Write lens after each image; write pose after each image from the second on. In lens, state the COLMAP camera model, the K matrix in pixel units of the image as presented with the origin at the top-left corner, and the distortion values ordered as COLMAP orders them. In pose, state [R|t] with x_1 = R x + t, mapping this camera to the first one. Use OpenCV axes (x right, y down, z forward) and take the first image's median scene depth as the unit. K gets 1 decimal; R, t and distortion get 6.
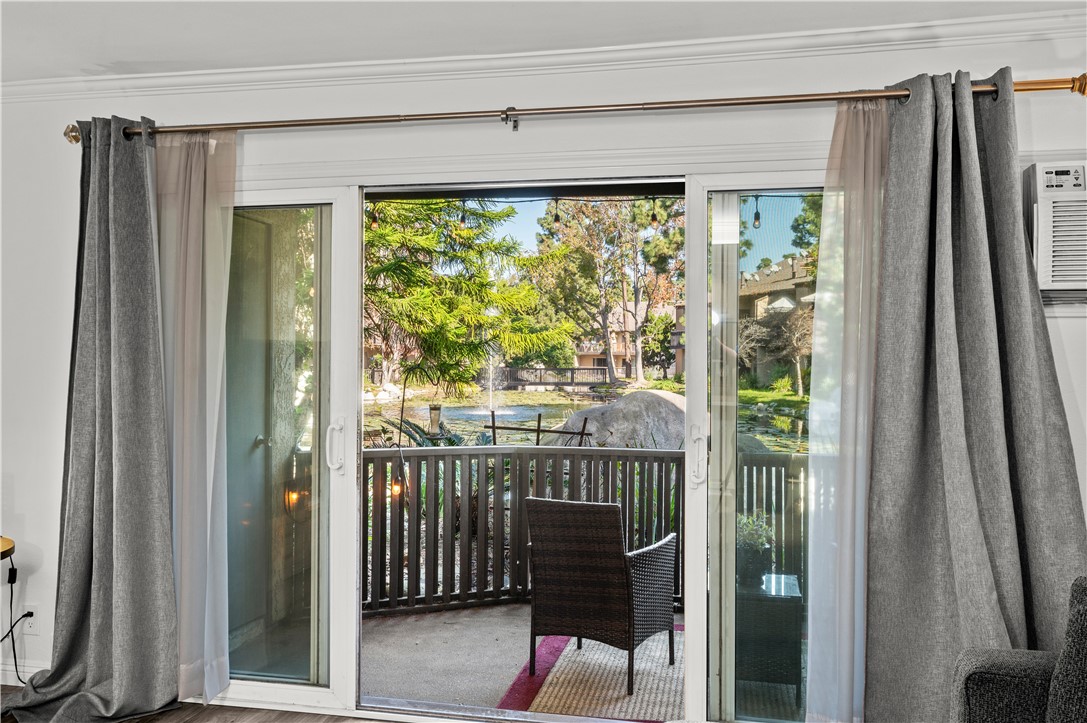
lens RADIAL K [[903.4, 0, 543.5], [0, 903.4, 361.5], [0, 0, 1]] dist [-0.009106, -0.000655]
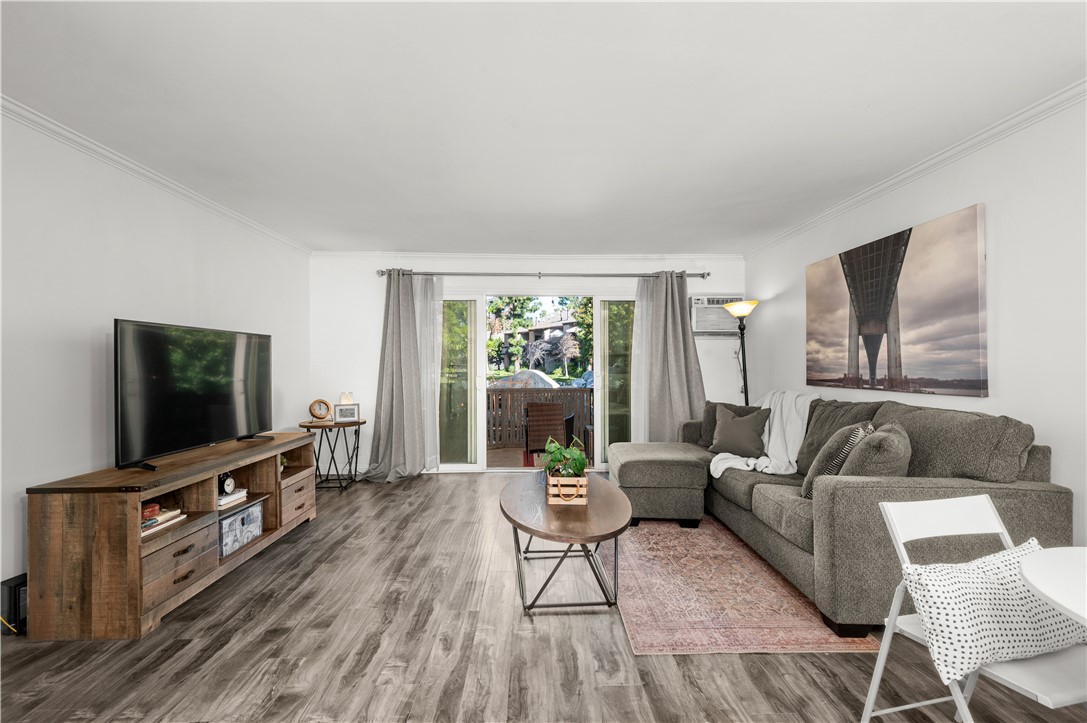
lens RADIAL K [[464.0, 0, 543.5], [0, 464.0, 361.5], [0, 0, 1]] dist [-0.000058, 0.000108]
pose [[0.970122, -0.009172, 0.242444, -0.030334], [0.009387, 0.999956, 0.000268, 0.002113], [-0.242435, 0.002016, 0.970165, -0.041390]]
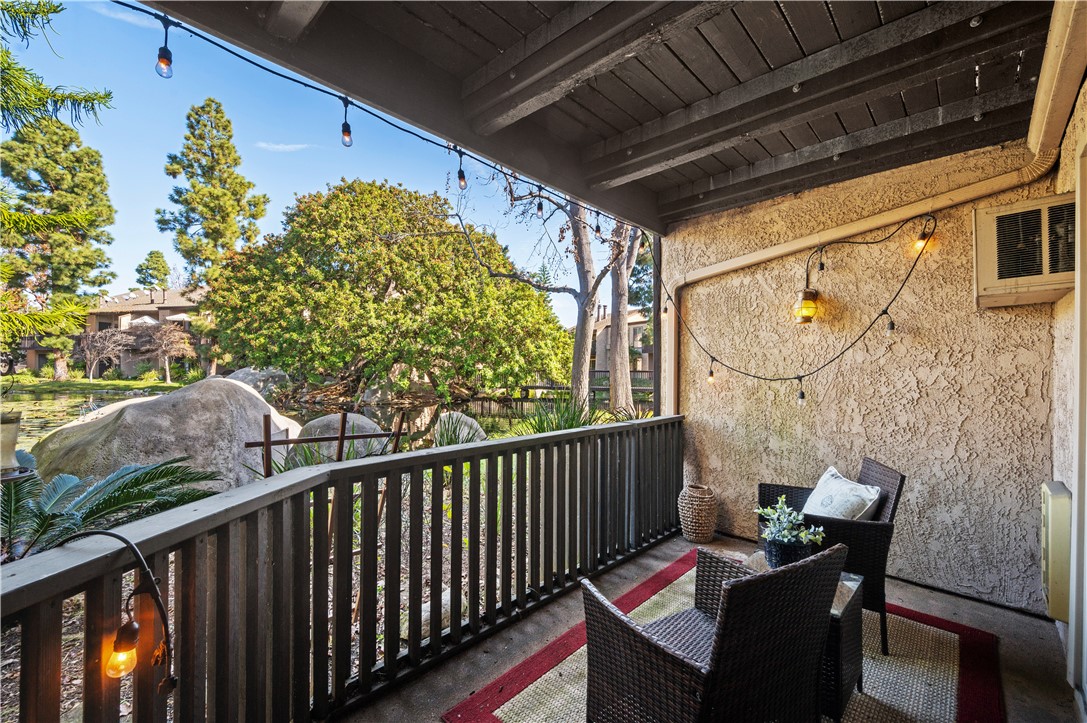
lens RADIAL K [[453.3, 0, 543.5], [0, 453.3, 361.5], [0, 0, 1]] dist [0.001695, 0.000188]
pose [[0.521170, 0.003243, 0.853447, -0.026303], [-0.002241, 0.999995, -0.002431, 0.002688], [-0.853450, -0.000646, 0.521175, 0.088231]]
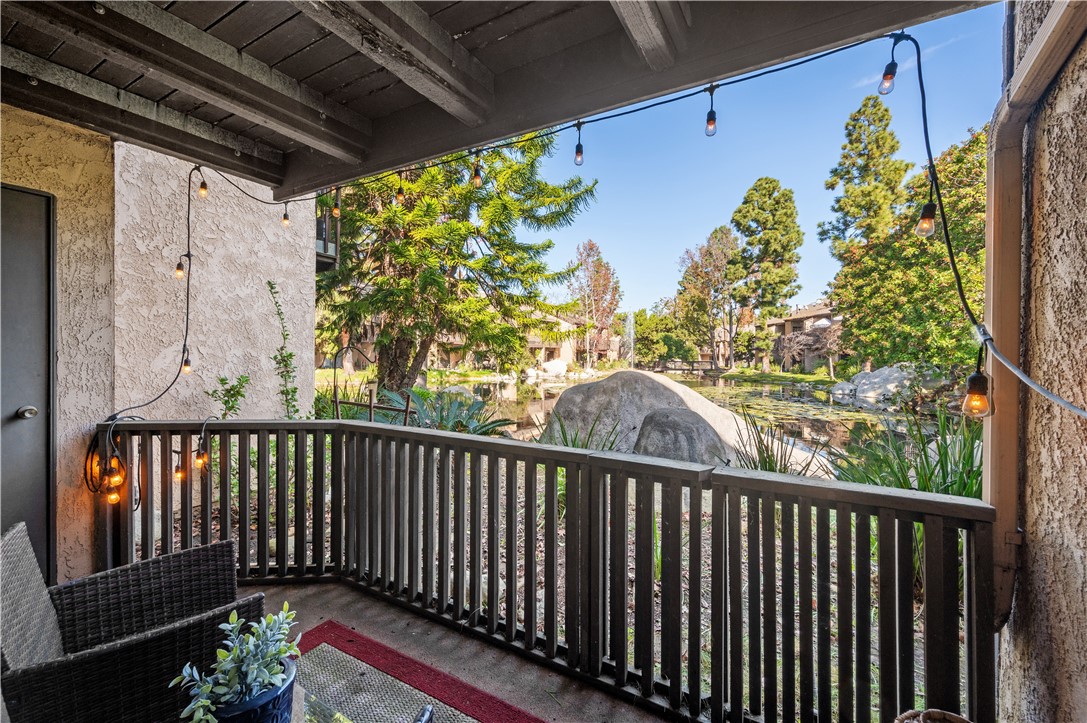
lens RADIAL K [[445.6, 0, 543.5], [0, 445.6, 361.5], [0, 0, 1]] dist [0.000404, -0.000067]
pose [[0.949668, 0.003769, -0.313235, 0.040650], [-0.001623, 0.999973, 0.007111, 0.002976], [0.313253, -0.006245, 0.949649, 0.075307]]
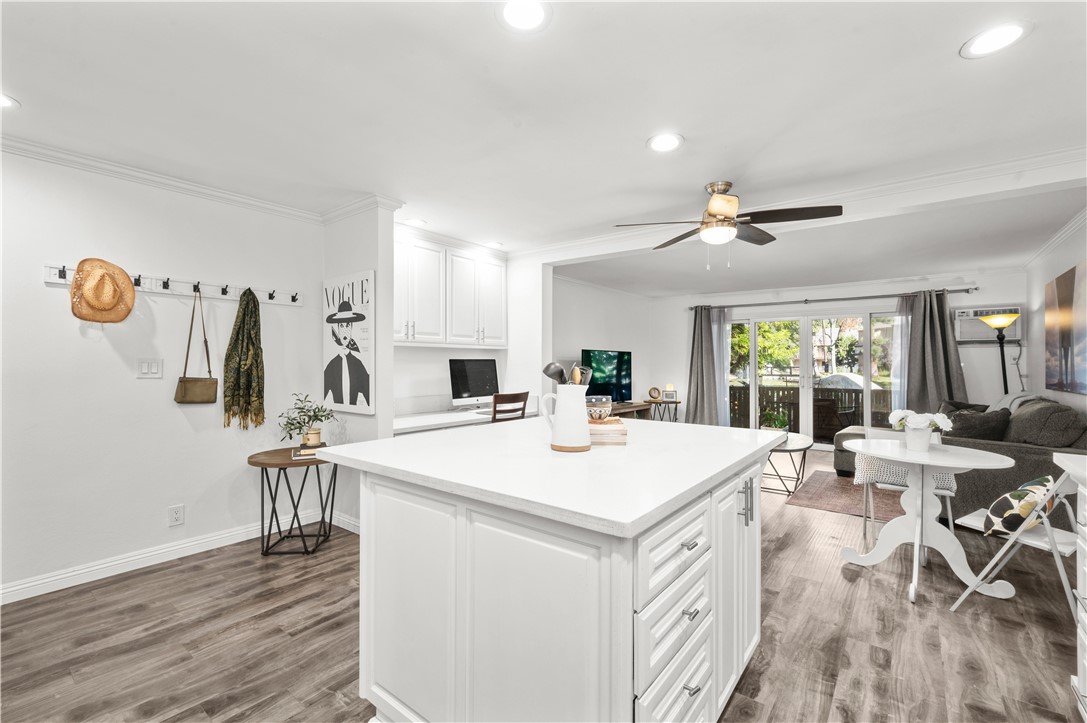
lens RADIAL K [[469.2, 0, 543.5], [0, 469.2, 361.5], [0, 0, 1]] dist [0.000810, 0.000117]
pose [[0.901984, -0.006578, -0.431719, -0.014353], [0.004282, 0.999971, -0.006289, 0.001292], [0.431747, 0.003824, 0.901986, -0.109838]]
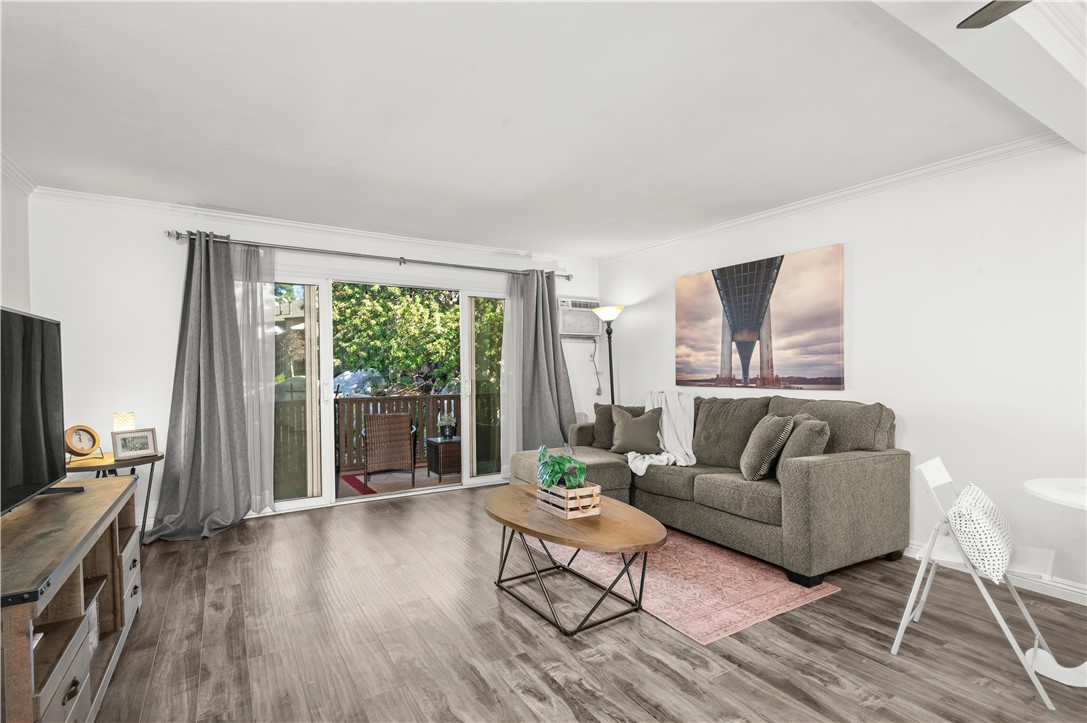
lens RADIAL K [[518.2, 0, 536.4], [0, 518.2, 373.8], [0, 0, 1]] dist [0.000163, -0.000086]
pose [[0.722359, -0.023204, 0.691129, -0.058173], [0.011043, 0.999696, 0.022022, 0.001928], [-0.691431, -0.008276, 0.722396, -0.026038]]
